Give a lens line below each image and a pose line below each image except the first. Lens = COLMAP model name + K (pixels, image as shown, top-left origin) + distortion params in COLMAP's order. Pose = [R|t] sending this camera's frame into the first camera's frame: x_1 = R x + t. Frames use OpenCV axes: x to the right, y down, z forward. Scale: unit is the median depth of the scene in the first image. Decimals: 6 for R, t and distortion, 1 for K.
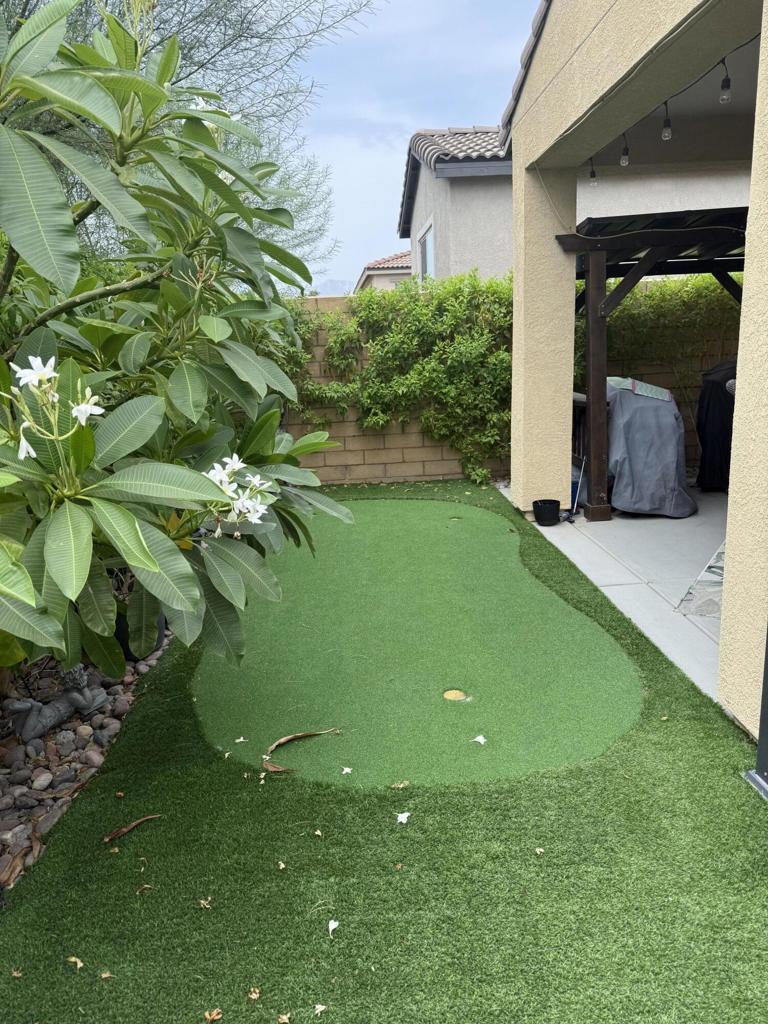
lens RADIAL K [[725.8, 0, 383.1], [0, 725.8, 512.2], [0, 0, 1]] dist [0.044921, -0.004945]
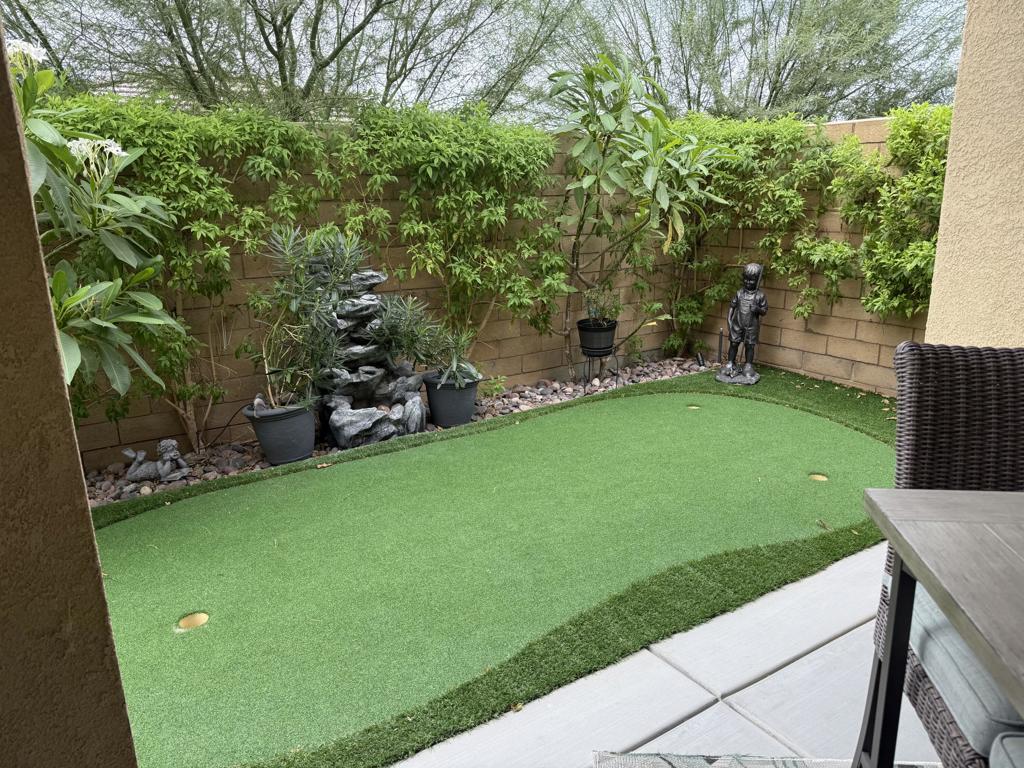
lens RADIAL K [[725.8, 0, 509.9], [0, 725.8, 383.8], [0, 0, 1]] dist [0.044921, -0.004945]
pose [[0.498938, 0.264178, -0.825391, 0.551712], [-0.207909, 0.961081, 0.181929, -0.150358], [0.841329, 0.080835, 0.534445, 0.491546]]
